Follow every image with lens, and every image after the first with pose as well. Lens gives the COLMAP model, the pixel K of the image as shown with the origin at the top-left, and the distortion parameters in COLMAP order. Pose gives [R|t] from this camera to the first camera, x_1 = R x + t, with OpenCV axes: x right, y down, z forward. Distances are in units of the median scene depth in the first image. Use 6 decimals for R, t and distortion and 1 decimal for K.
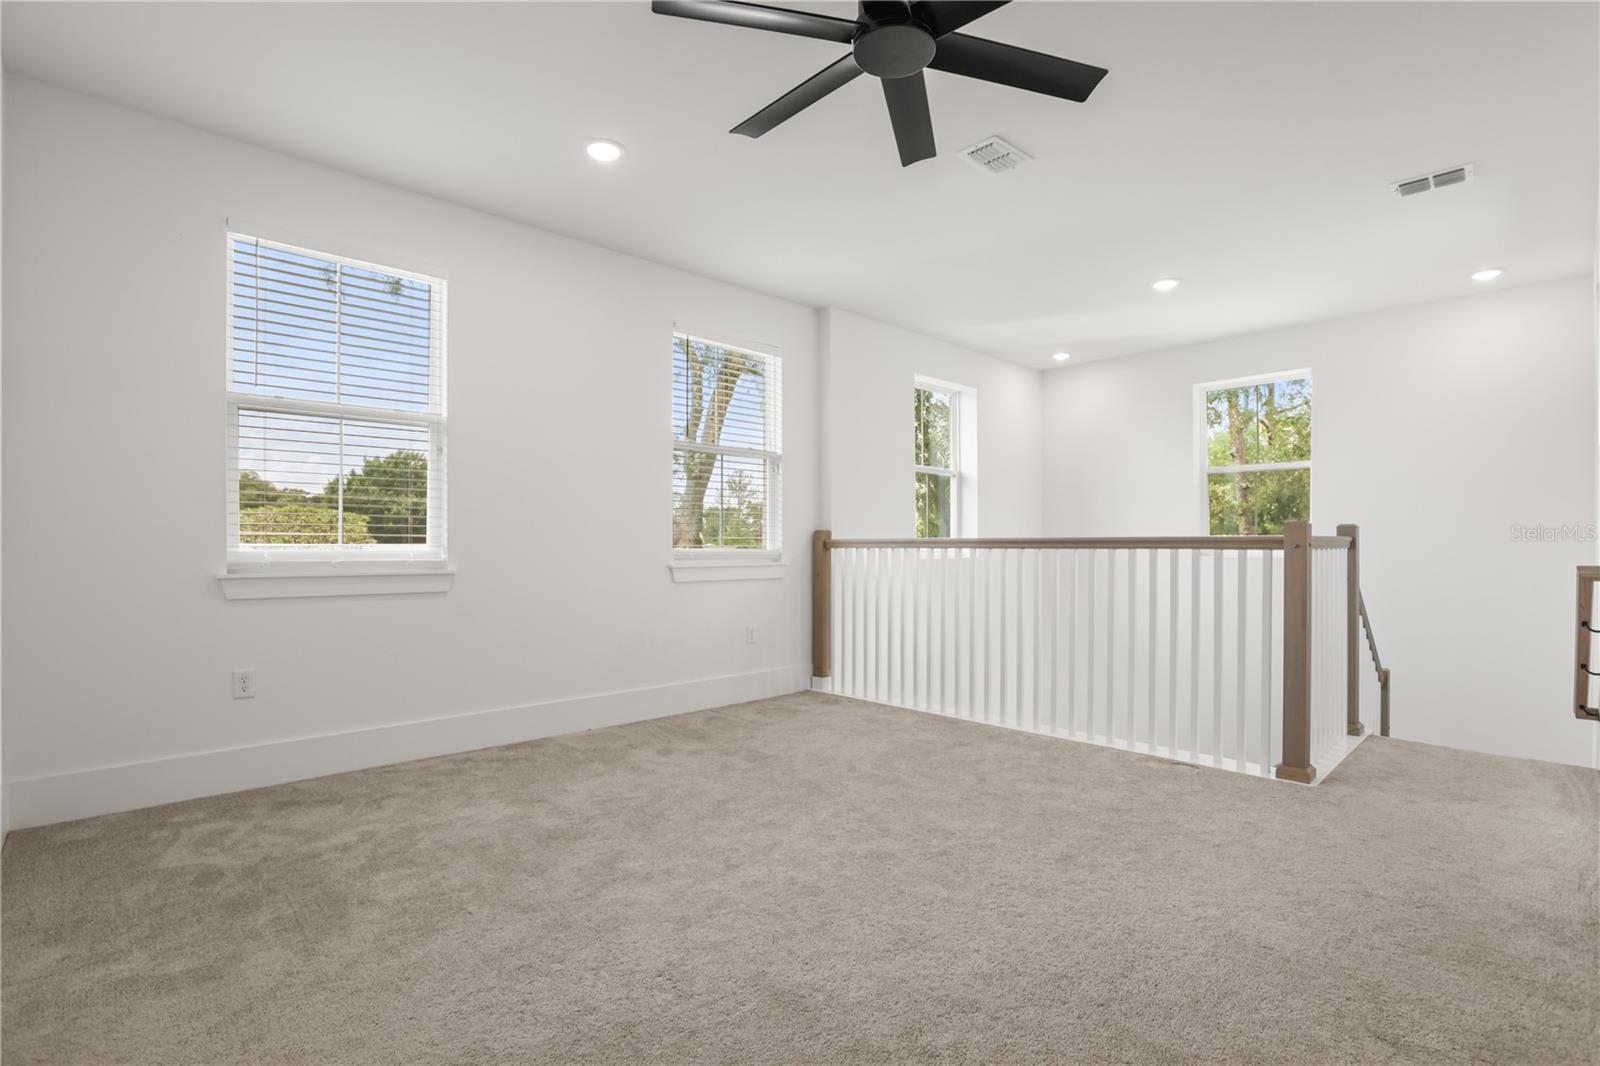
lens RADIAL K [[743.0, 0, 804.1], [0, 743.0, 535.9], [0, 0, 1]] dist [-0.002438, -0.000243]
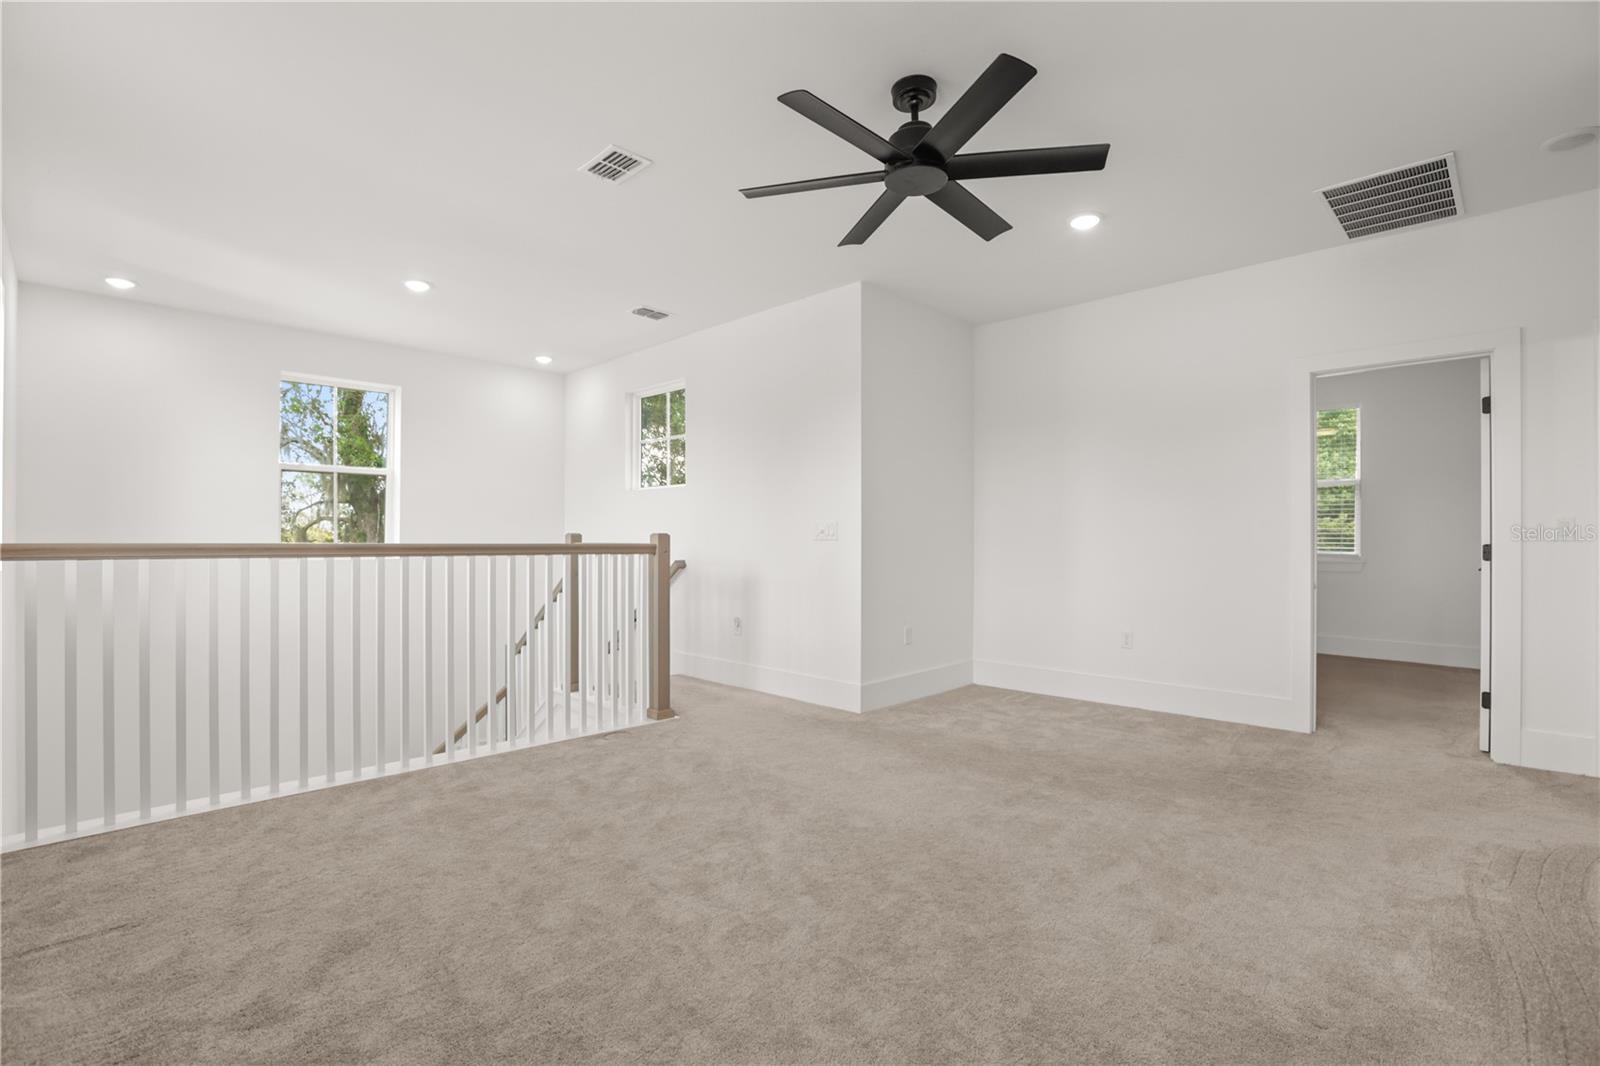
lens RADIAL K [[743.0, 0, 804.2], [0, 743.0, 547.8], [0, 0, 1]] dist [-0.002438, -0.000243]
pose [[-0.015434, 0.002816, 0.999877, -0.500645], [-0.006817, 0.999972, -0.002921, 0.005923], [-0.999858, -0.006862, -0.015414, 0.507627]]
